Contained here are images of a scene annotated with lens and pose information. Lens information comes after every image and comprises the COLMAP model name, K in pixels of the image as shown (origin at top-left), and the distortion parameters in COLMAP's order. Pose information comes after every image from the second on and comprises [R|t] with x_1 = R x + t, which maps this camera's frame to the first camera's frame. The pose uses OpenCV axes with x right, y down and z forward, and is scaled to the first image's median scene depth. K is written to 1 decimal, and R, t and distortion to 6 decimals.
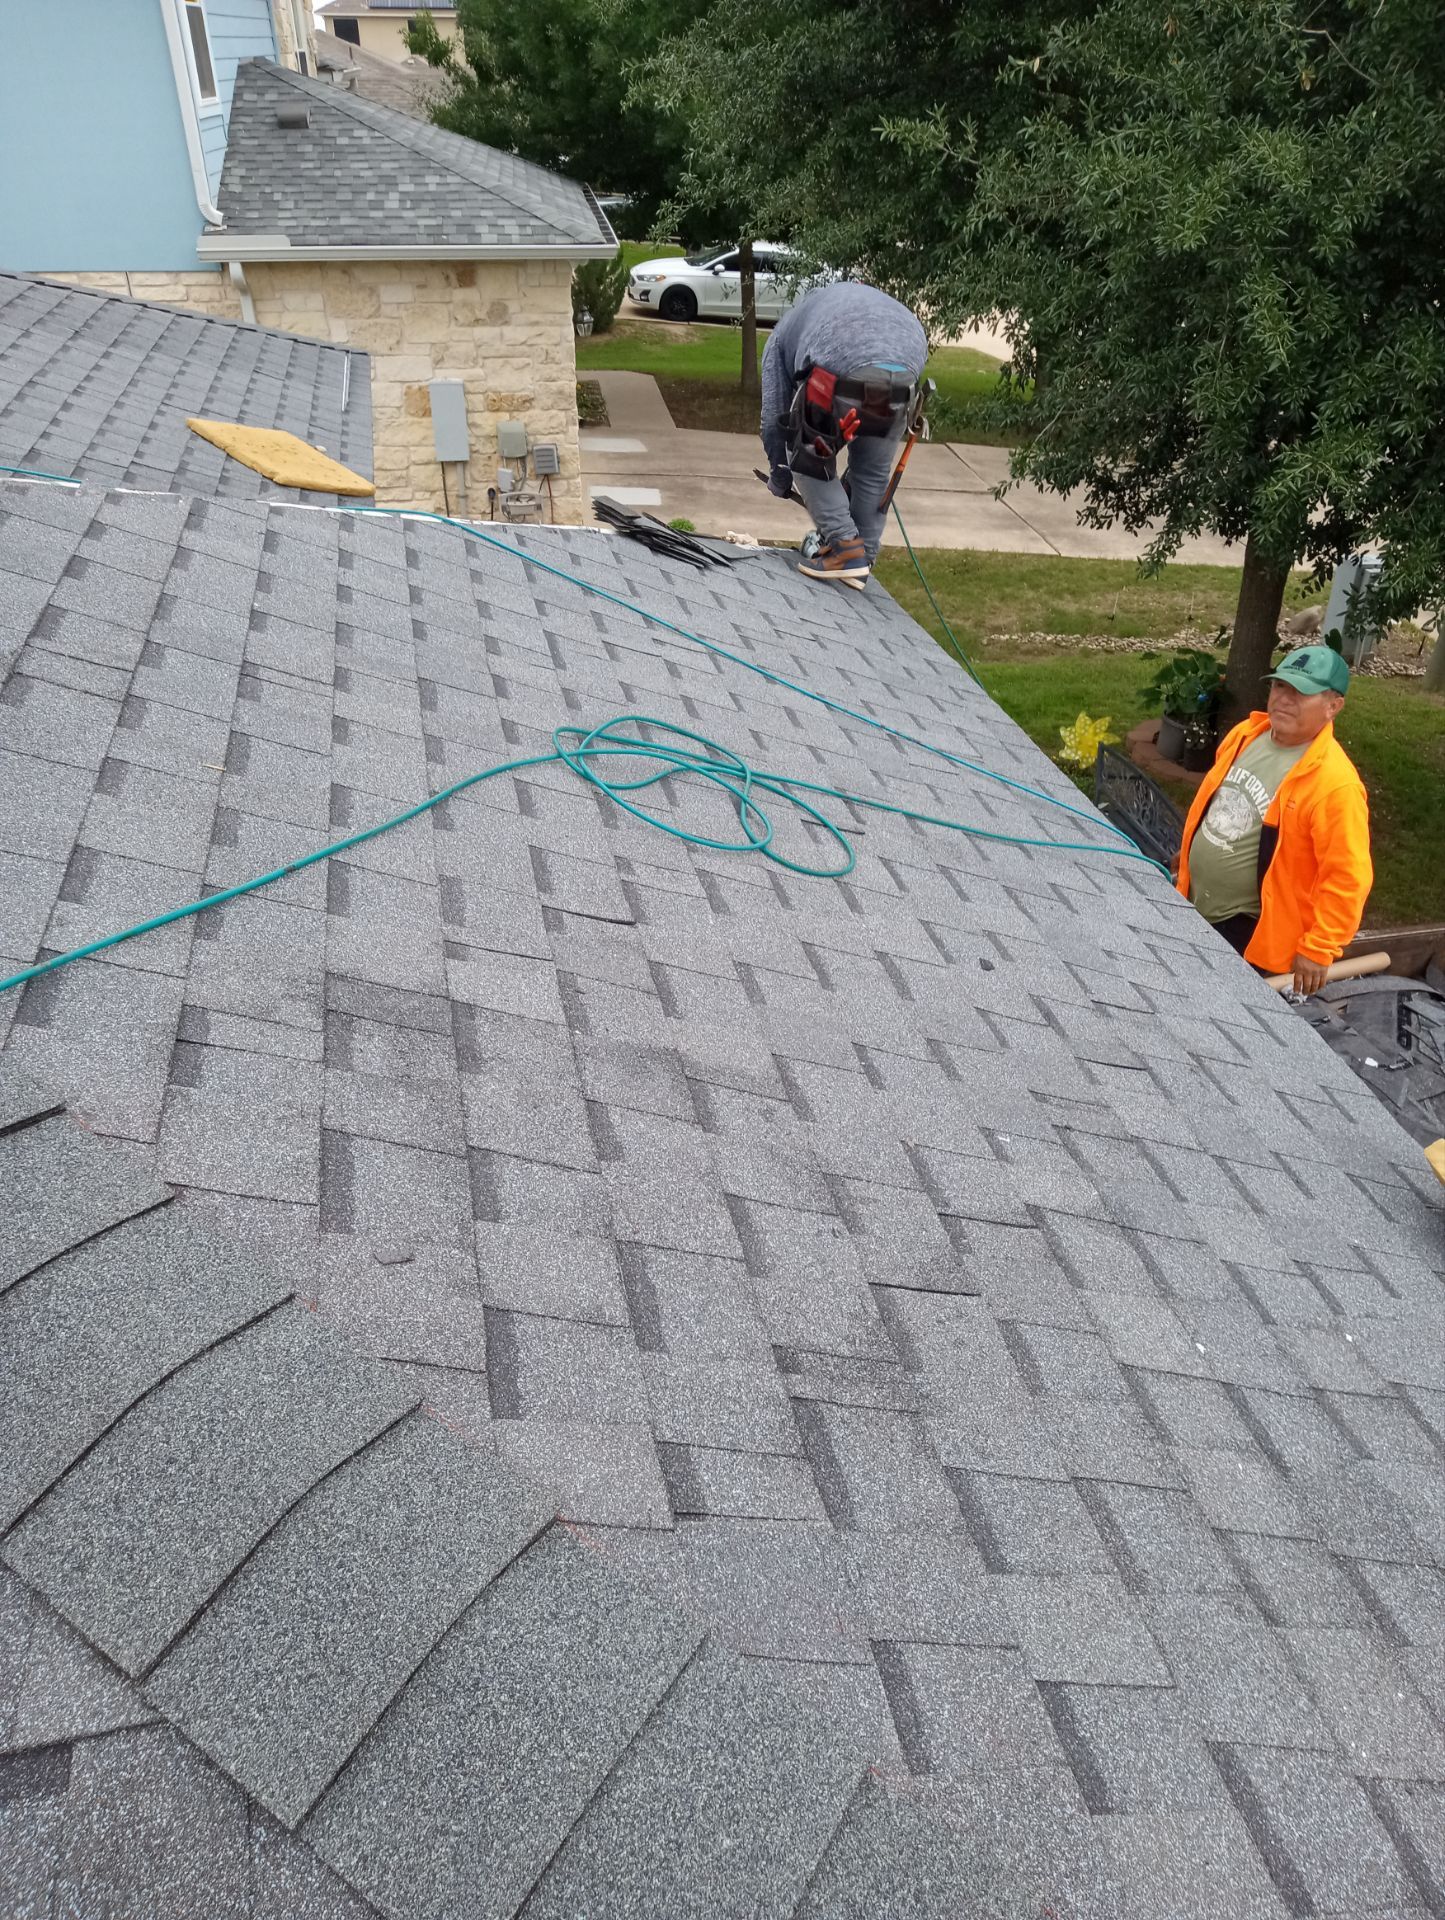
lens RADIAL K [[1434.0, 0, 717.3], [0, 1434.0, 961.5], [0, 0, 1]] dist [0.090869, -0.102693]
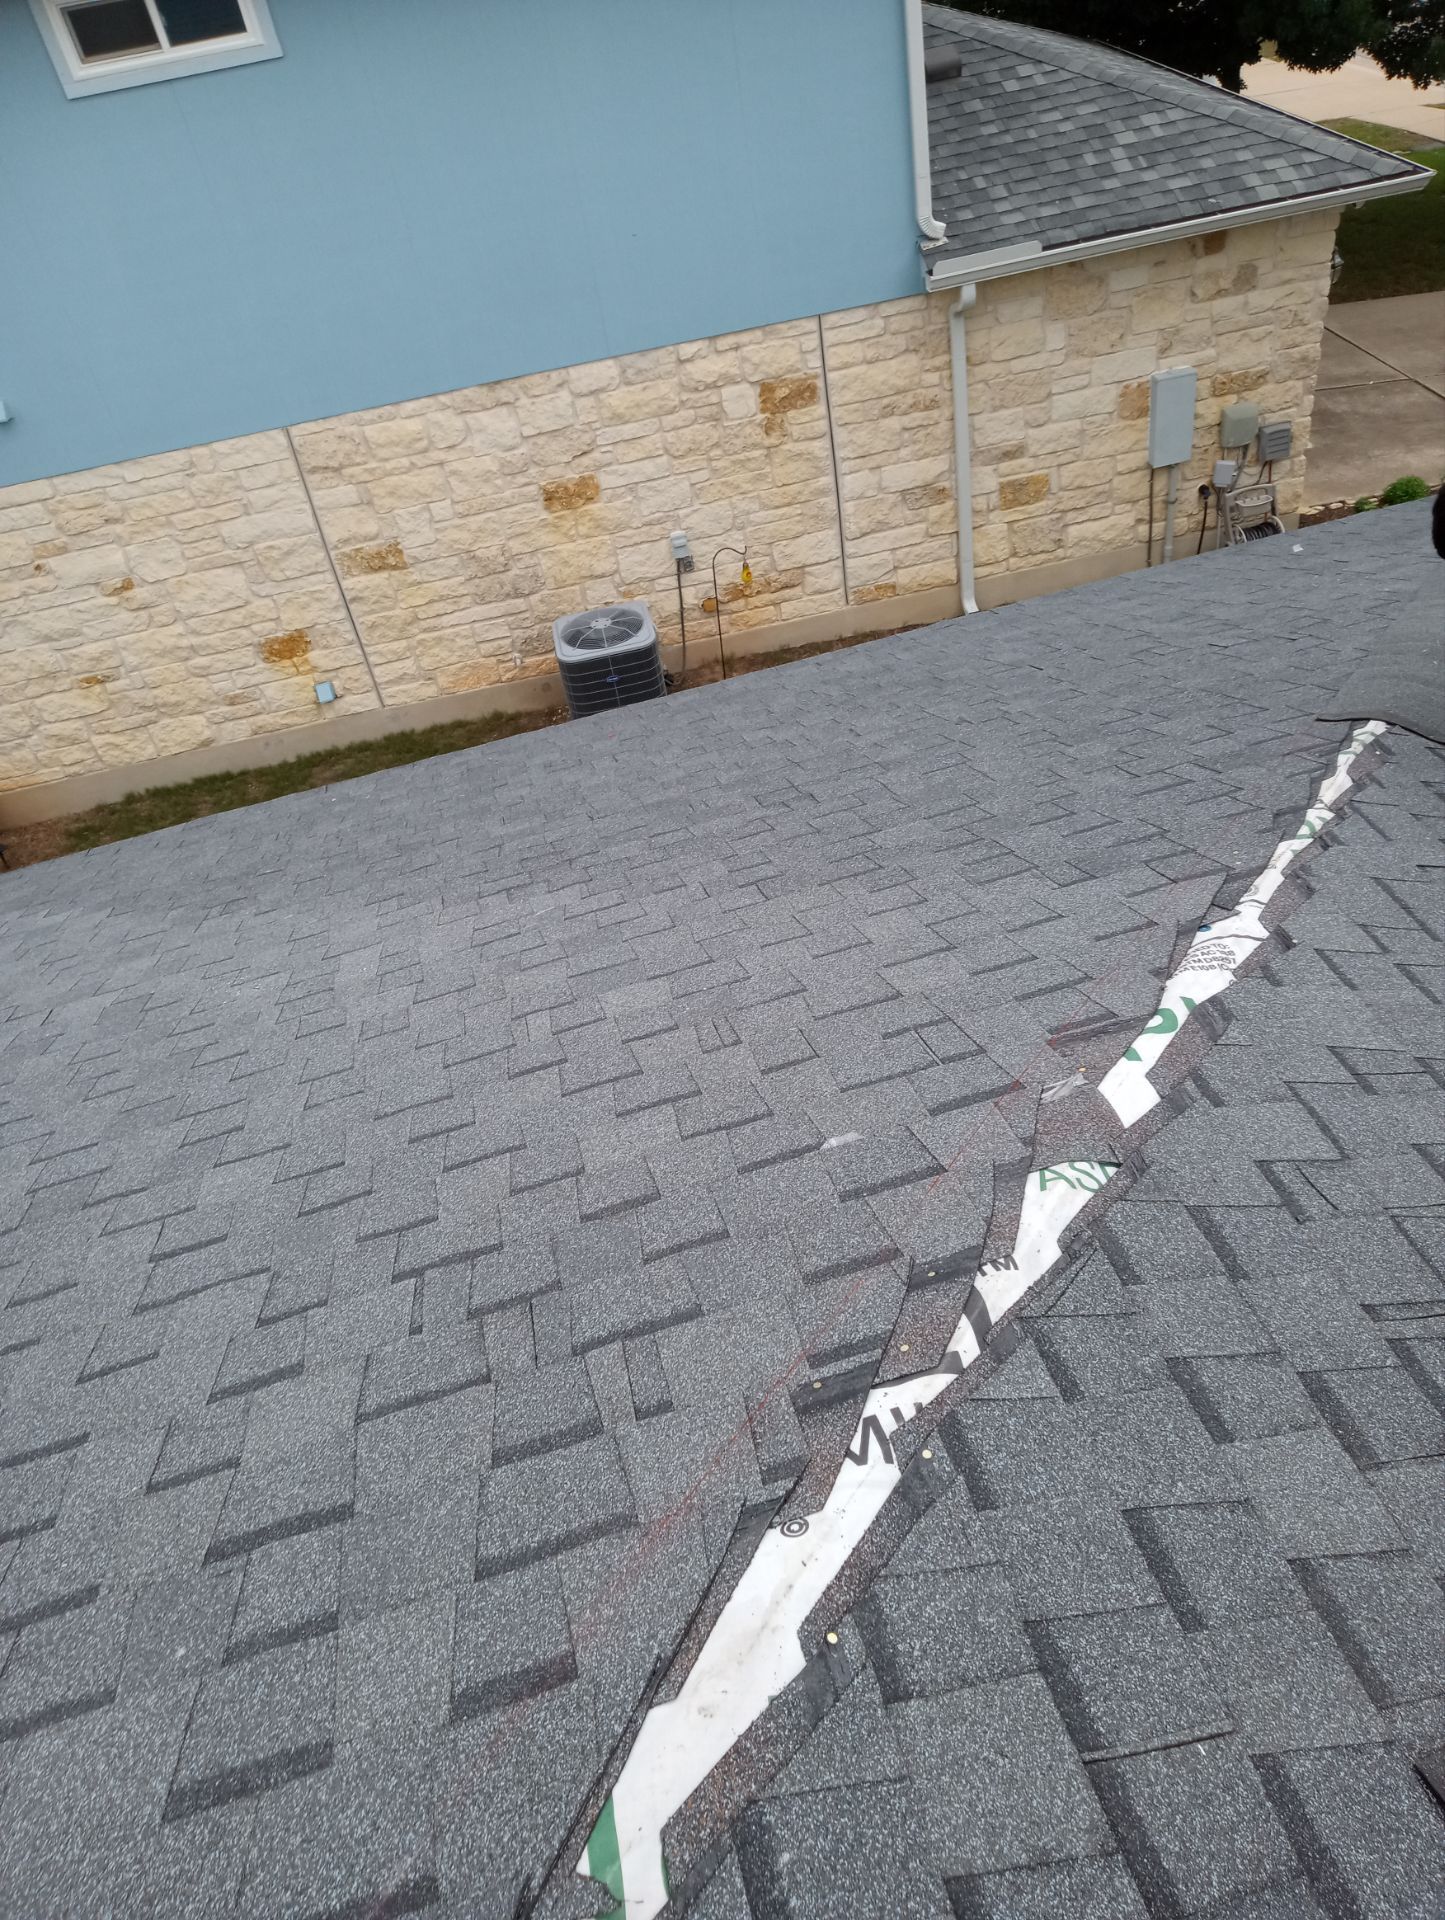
lens RADIAL K [[1369.2, 0, 770.7], [0, 1369.2, 990.7], [0, 0, 1]] dist [0.028419, -0.032325]
pose [[0.987469, -0.146522, -0.058626, -1.793808], [0.154372, 0.973979, 0.165934, -0.945297], [0.032787, -0.172905, 0.984393, 0.673229]]
